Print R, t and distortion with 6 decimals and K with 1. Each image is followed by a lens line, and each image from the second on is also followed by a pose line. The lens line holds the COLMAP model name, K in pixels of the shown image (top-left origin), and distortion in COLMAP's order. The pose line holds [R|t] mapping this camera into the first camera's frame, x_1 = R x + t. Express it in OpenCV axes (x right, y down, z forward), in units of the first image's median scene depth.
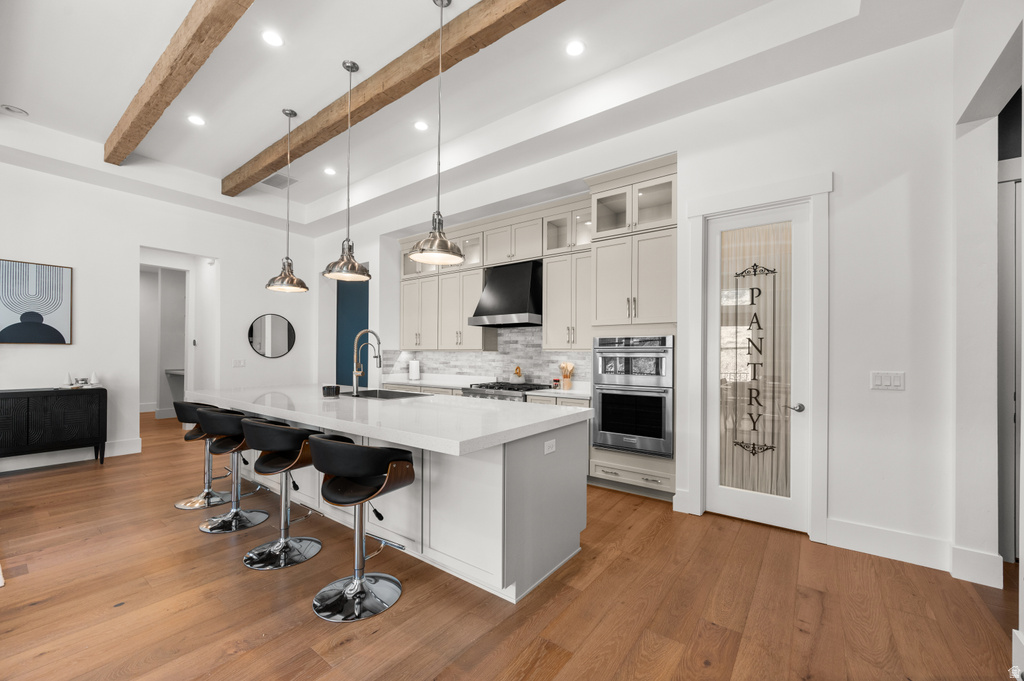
lens RADIAL K [[407.5, 0, 511.1], [0, 407.5, 352.6], [0, 0, 1]] dist [-0.000924, 0.000021]
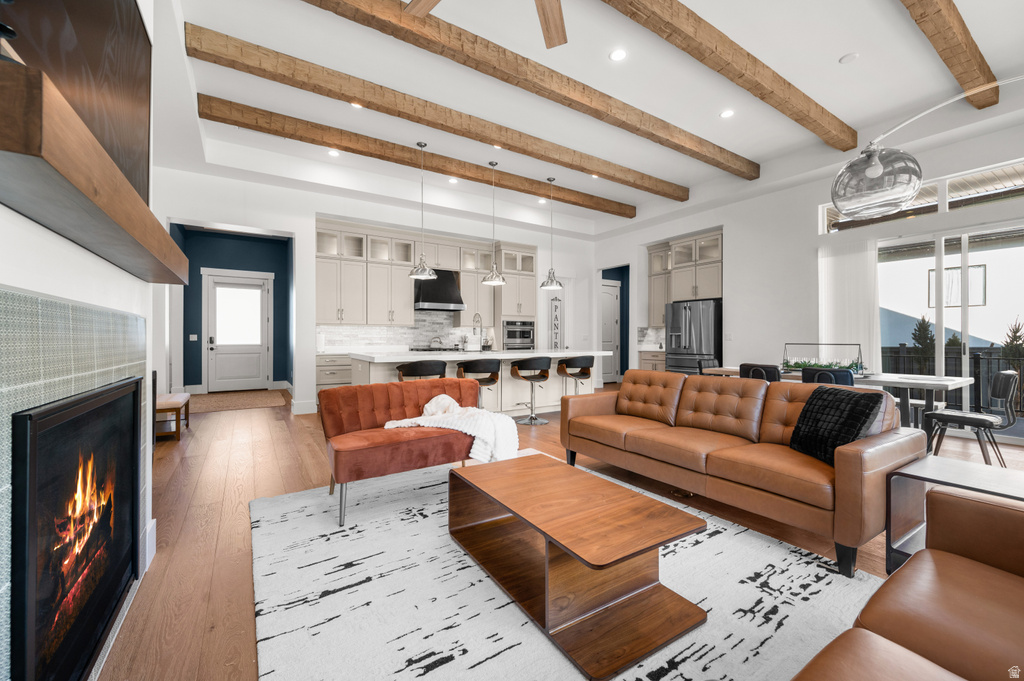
lens RADIAL K [[407.5, 0, 512.8], [0, 407.5, 337.2], [0, 0, 1]] dist [-0.000924, 0.000021]
pose [[0.332283, -0.008224, 0.943144, -1.295969], [-0.004206, 0.999939, 0.010201, 0.018262], [-0.943170, -0.007357, 0.332228, 0.216943]]
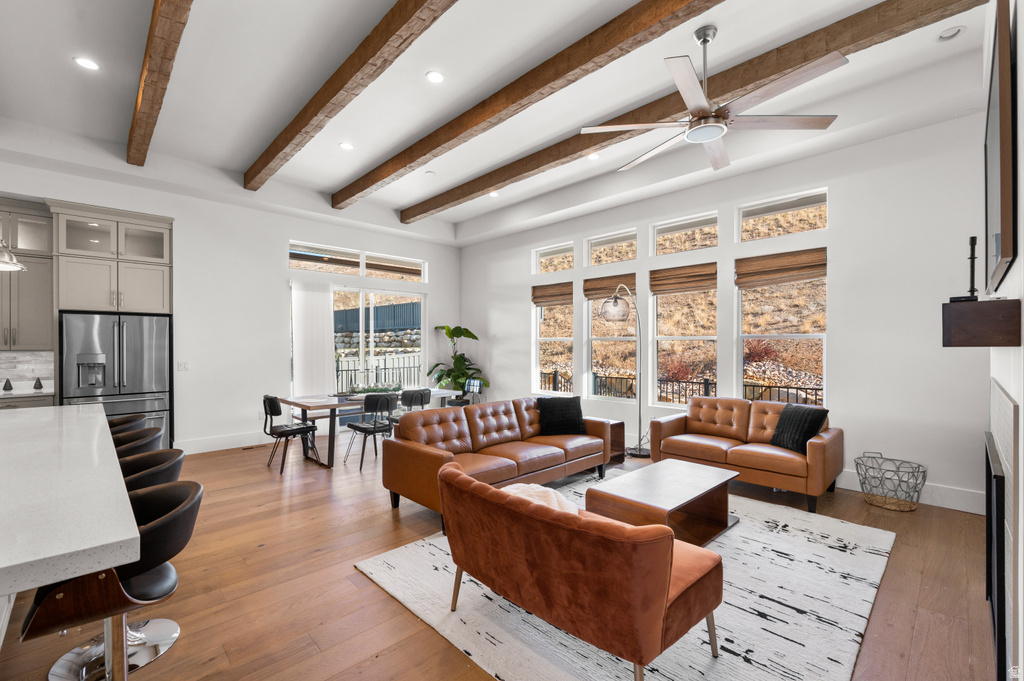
lens RADIAL K [[435.2, 0, 517.2], [0, 435.2, 345.7], [0, 0, 1]] dist [-0.003560, 0.000030]
pose [[-0.989161, -0.008699, 0.146578, -0.818094], [-0.009524, 0.999943, -0.004923, -0.024407], [-0.146527, -0.006266, -0.989187, 0.936195]]
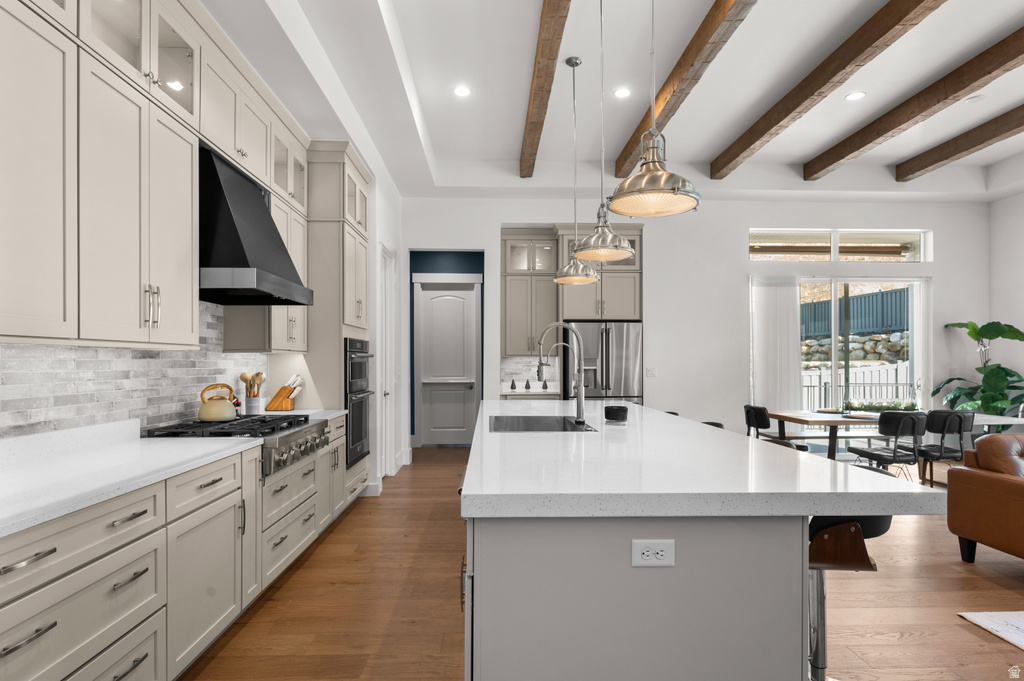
lens RADIAL K [[558.9, 0, 511.9], [0, 558.9, 359.9], [0, 0, 1]] dist [0.000535, 0.000372]
pose [[-0.633078, -0.009109, 0.774034, -0.687090], [-0.012941, 0.999916, 0.001182, 0.001490], [-0.773980, -0.009268, -0.633142, 1.120555]]
